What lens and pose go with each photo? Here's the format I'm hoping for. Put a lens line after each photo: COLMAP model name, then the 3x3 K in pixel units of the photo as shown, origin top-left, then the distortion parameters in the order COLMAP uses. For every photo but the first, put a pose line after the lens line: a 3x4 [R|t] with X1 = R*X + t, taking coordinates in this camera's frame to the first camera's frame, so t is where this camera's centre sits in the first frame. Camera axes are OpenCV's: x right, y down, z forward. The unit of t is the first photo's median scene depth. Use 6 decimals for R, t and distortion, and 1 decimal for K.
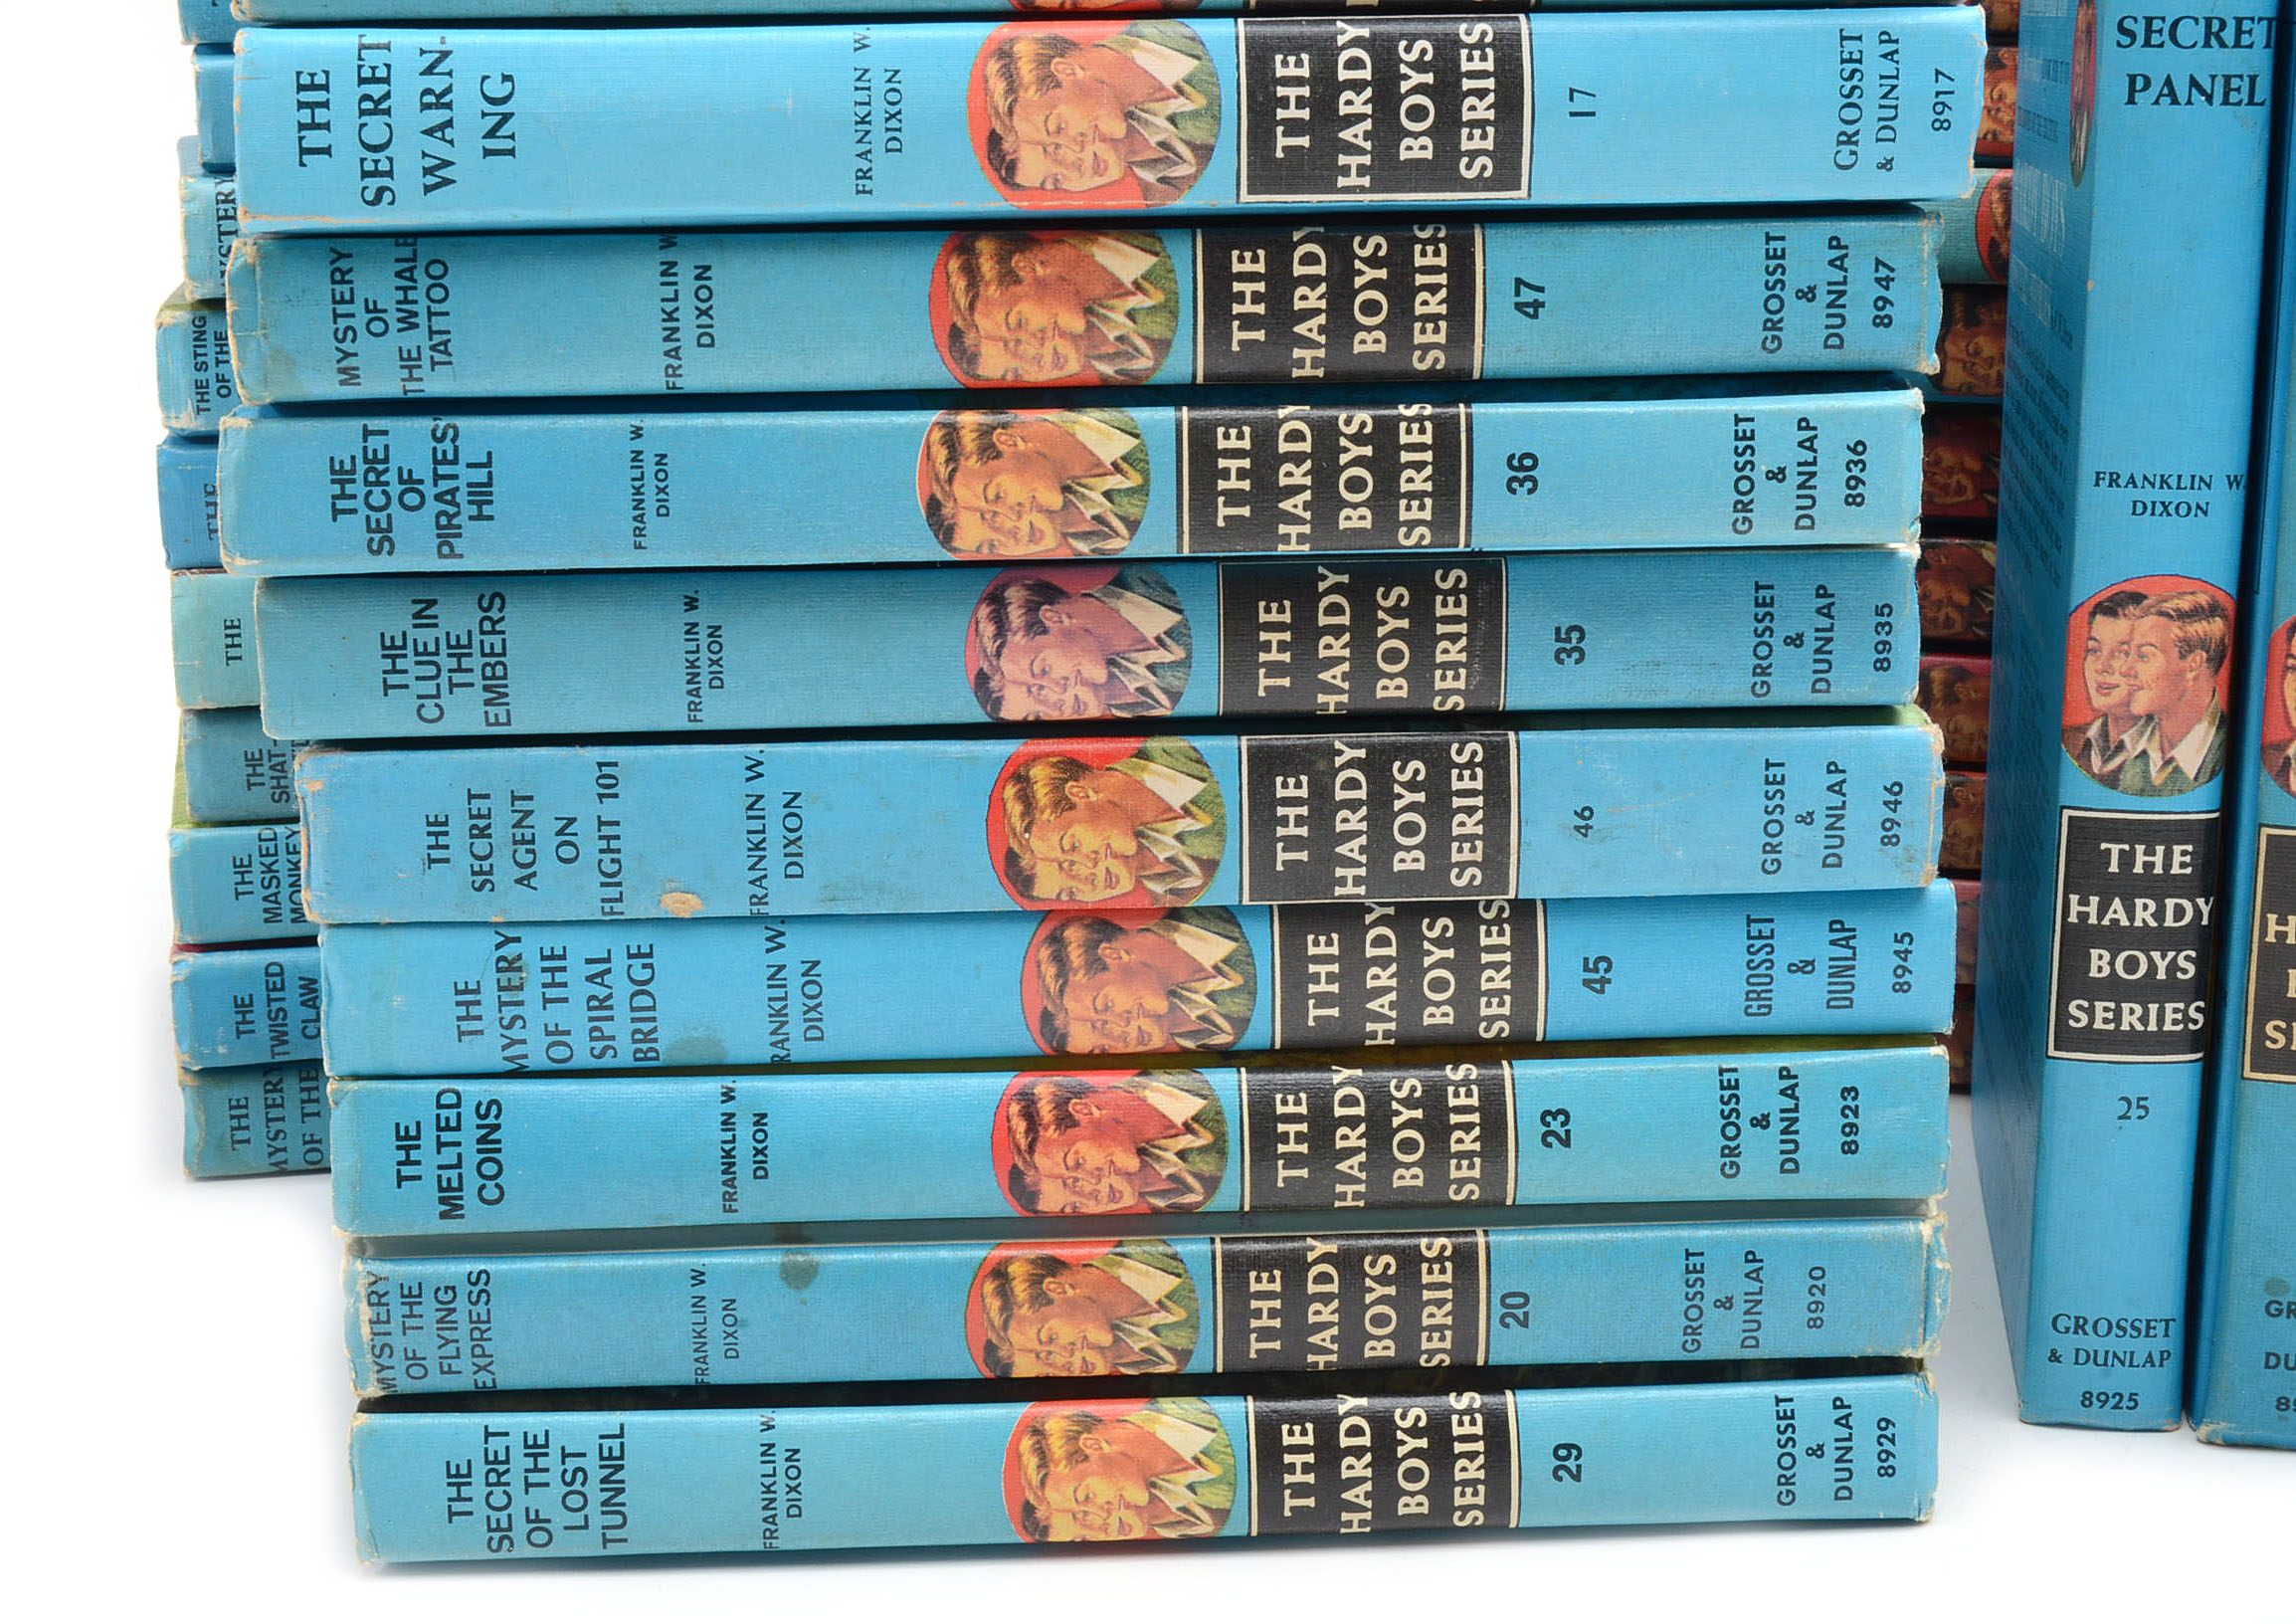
lens RADIAL K [[3455.4, 0, 1100.3], [0, 3455.4, 814.7], [0, 0, 1]] dist [-0.078884, 0.140289]
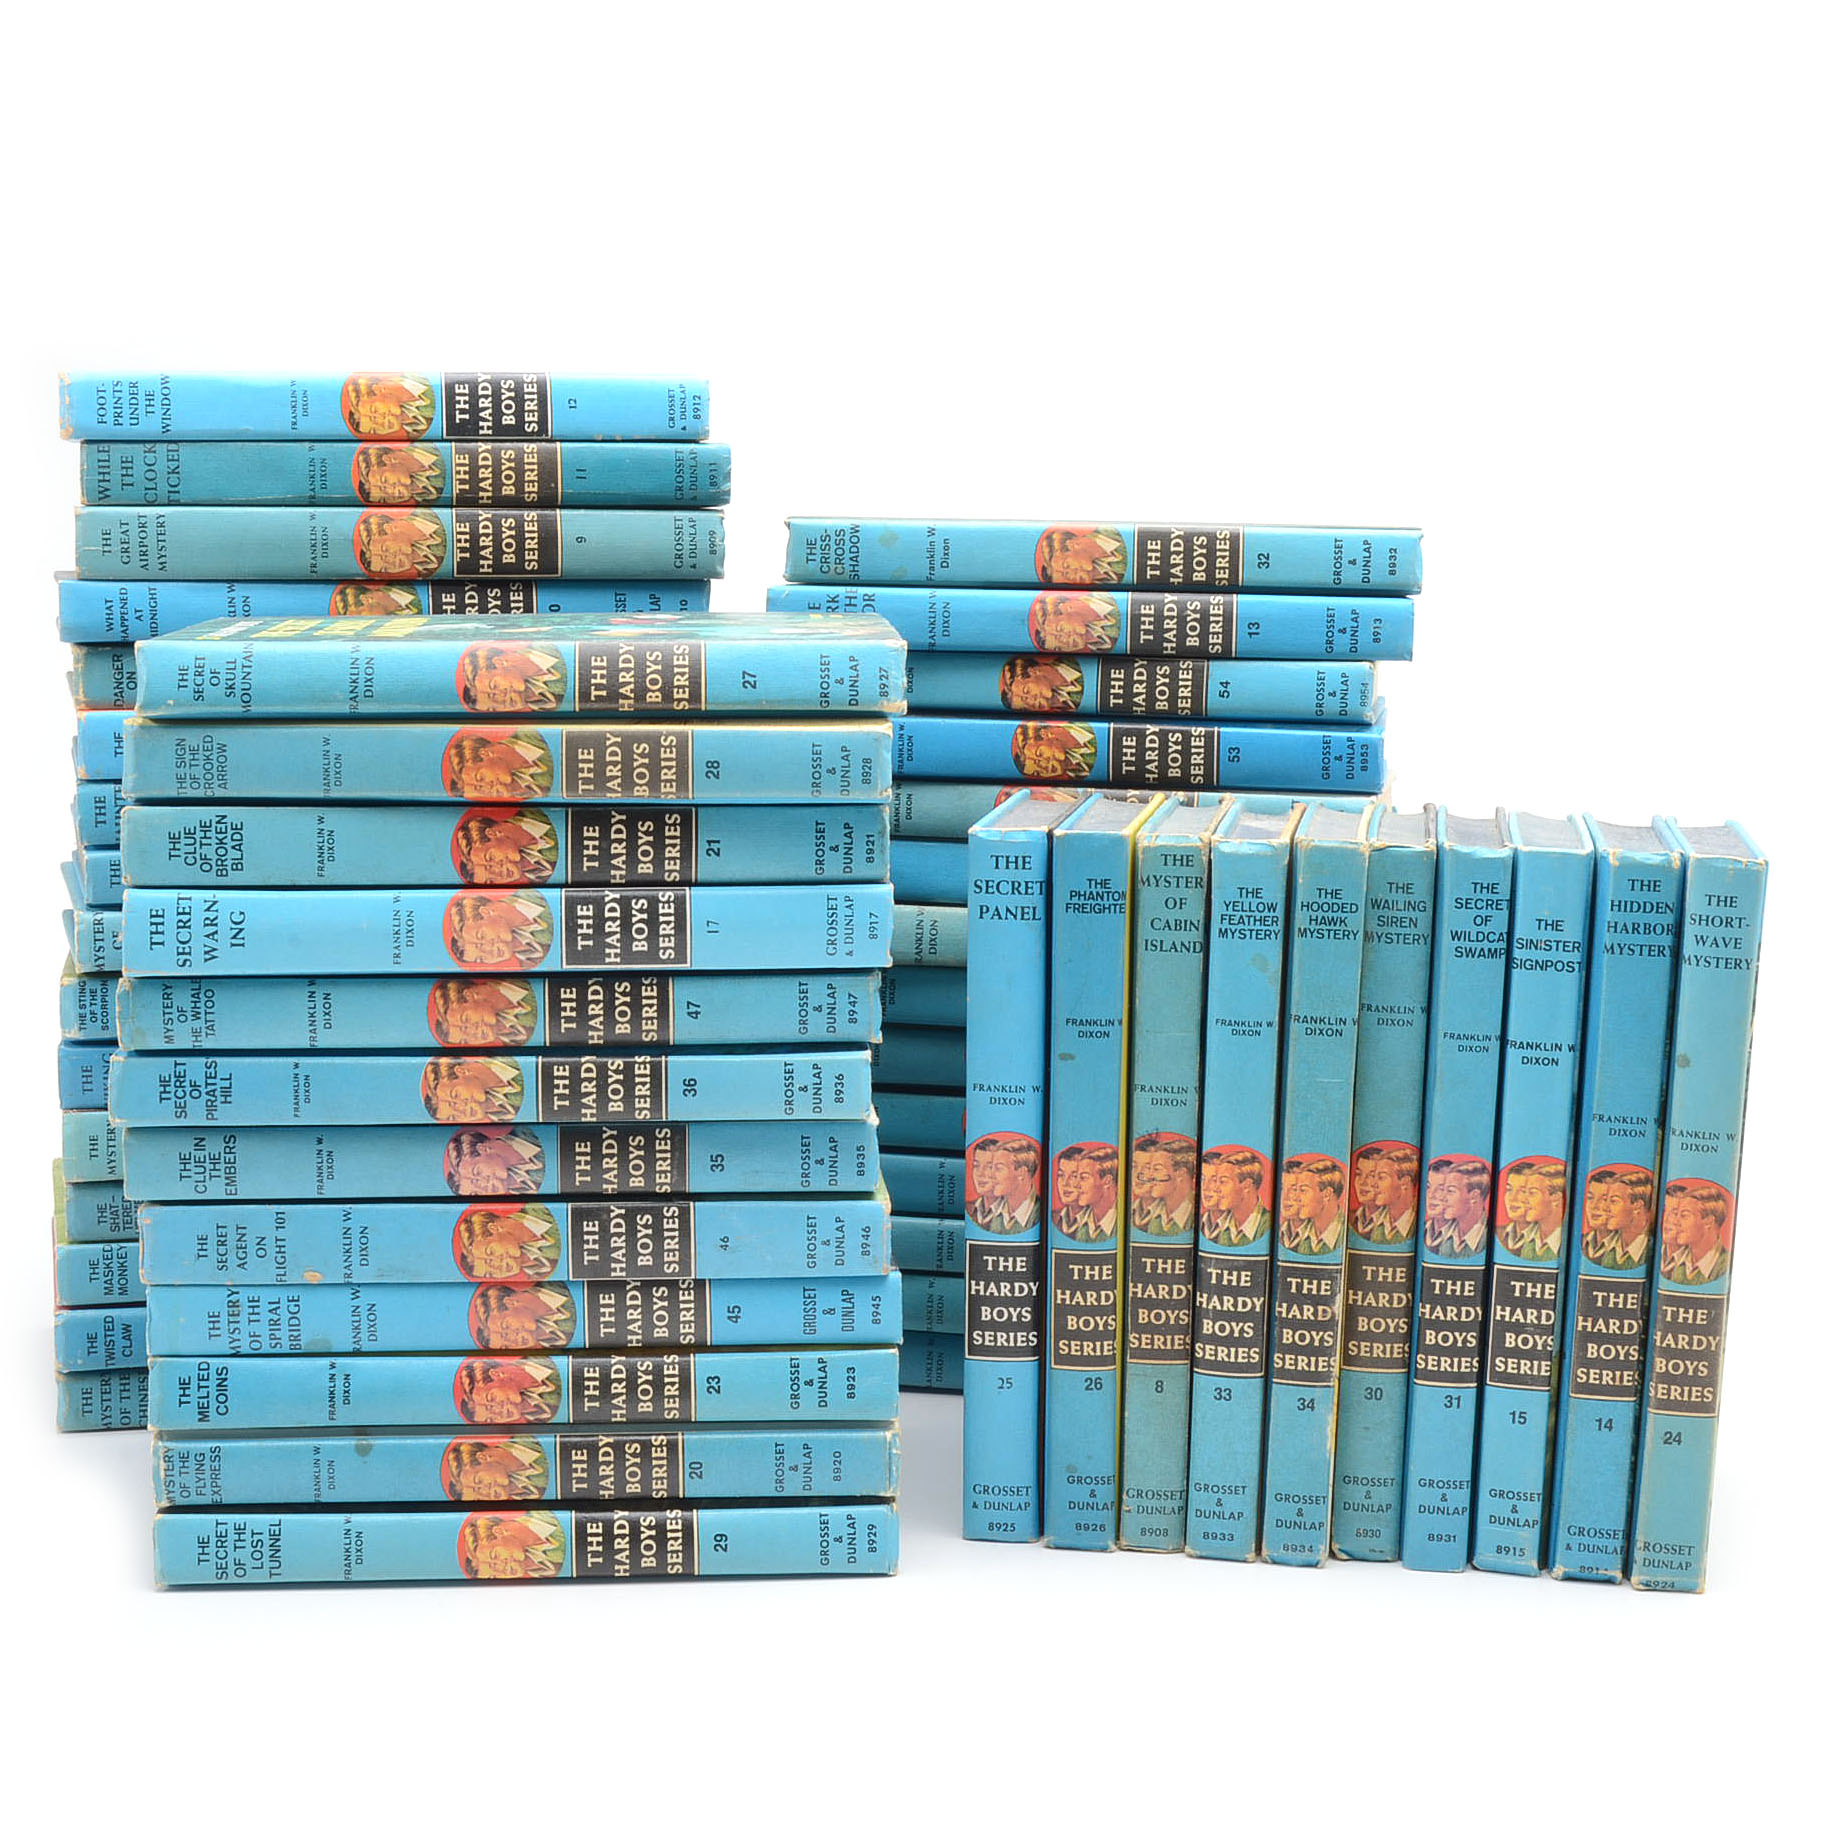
lens RADIAL K [[3047.6, 0, 849.0], [0, 3047.6, 938.9], [0, 0, 1]] dist [-0.084588, 0.112952]
pose [[0.999565, 0.010340, 0.027621, 0.163968], [-0.007363, 0.994360, -0.105802, 0.013804], [-0.028559, 0.105552, 0.994004, -0.952764]]
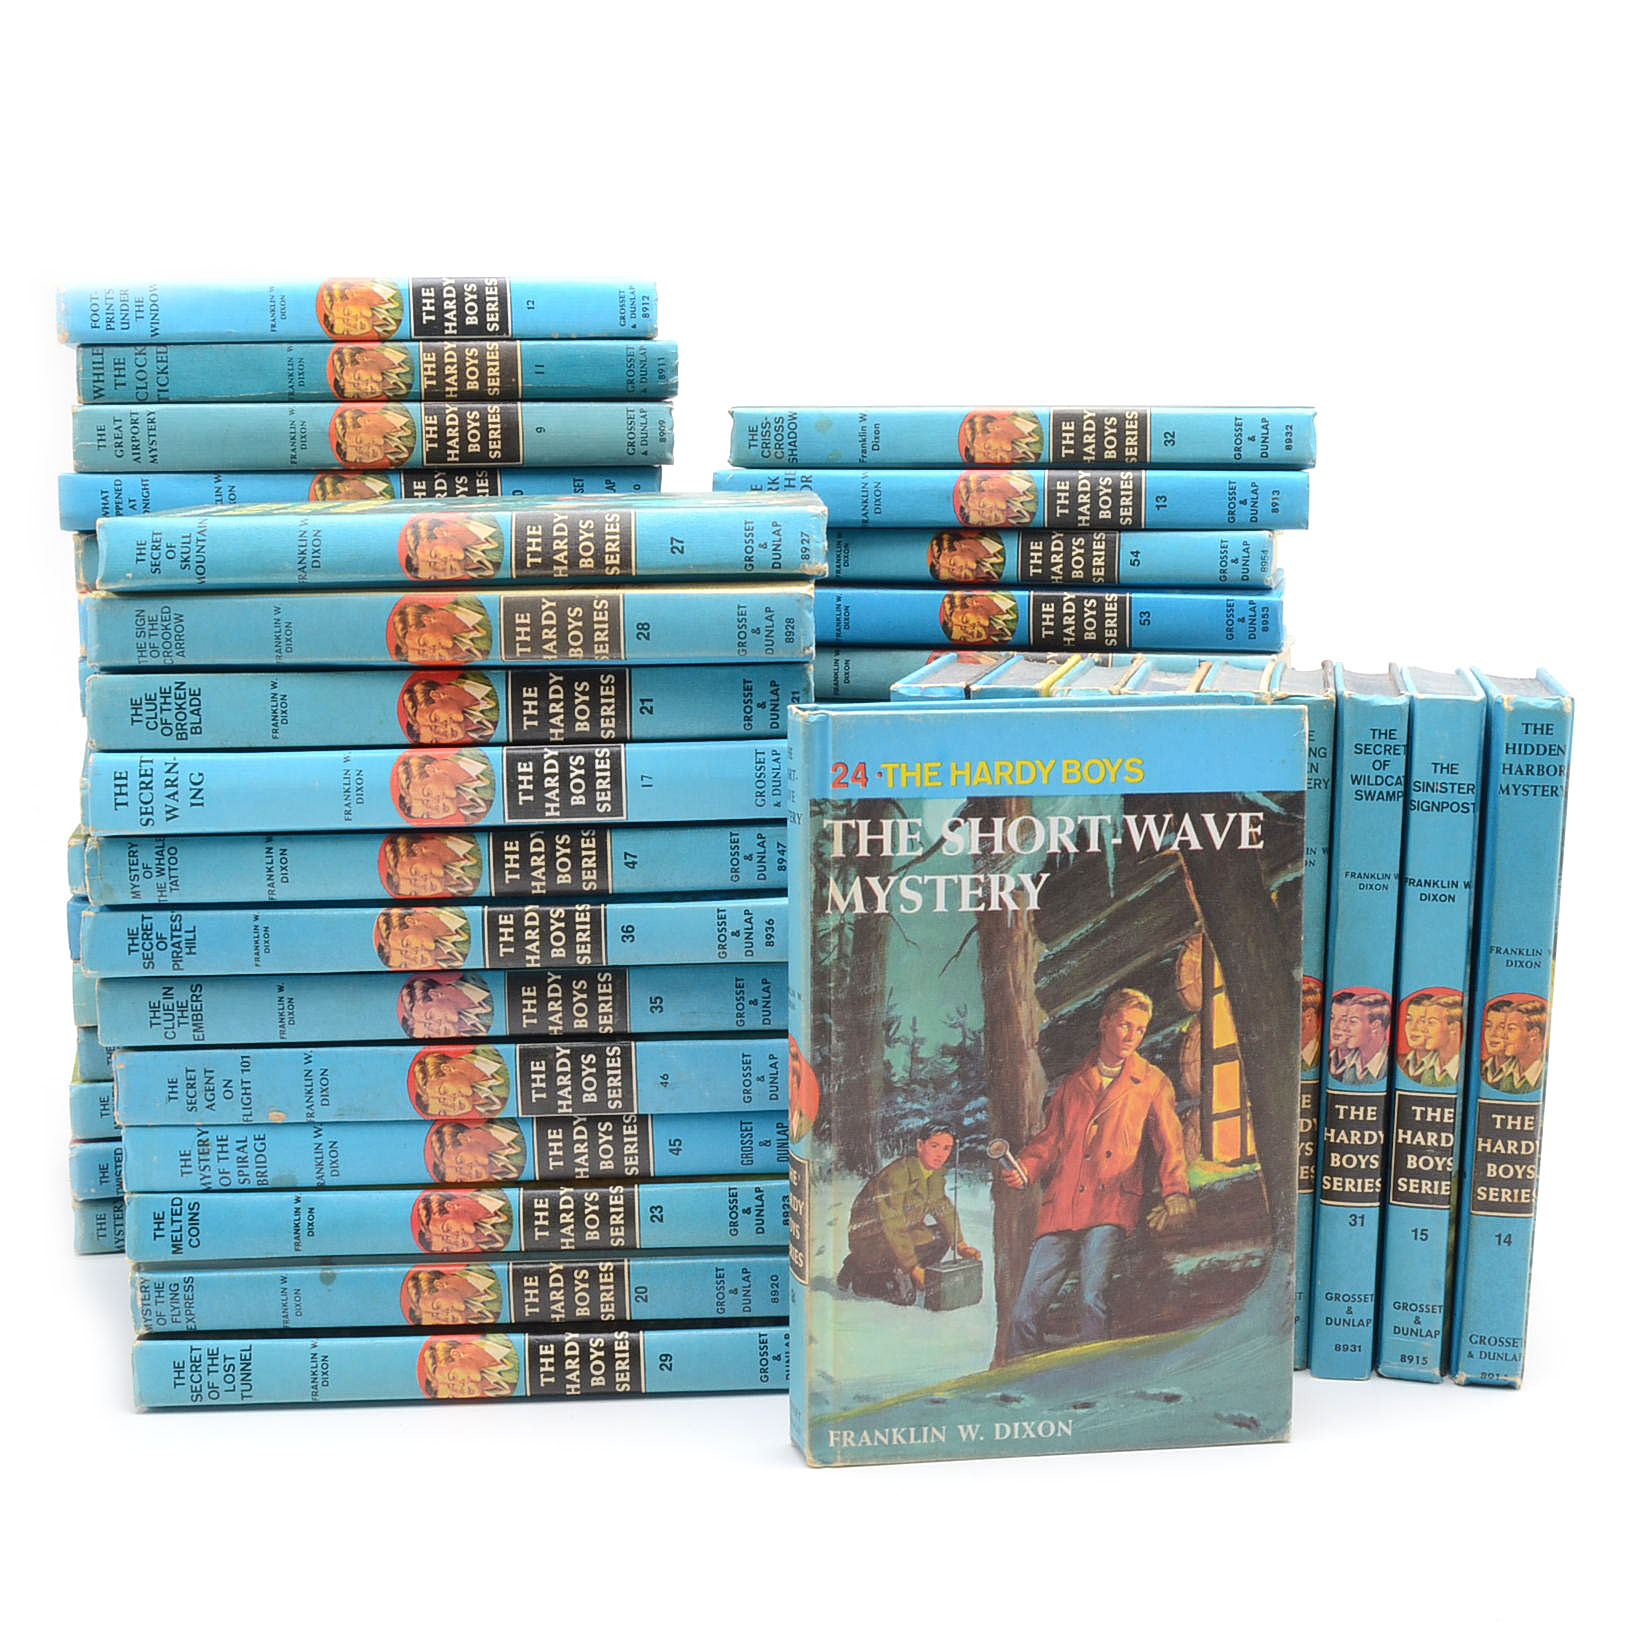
lens RADIAL K [[2444.8, 0, 816.0], [0, 2444.8, 816.0], [0, 0, 1]] dist [-0.092015, 0.119331]
pose [[0.999929, -0.003453, 0.011436, 0.224152], [0.004593, 0.994856, -0.101193, -0.008397], [-0.011027, 0.101238, 0.994801, -0.657765]]
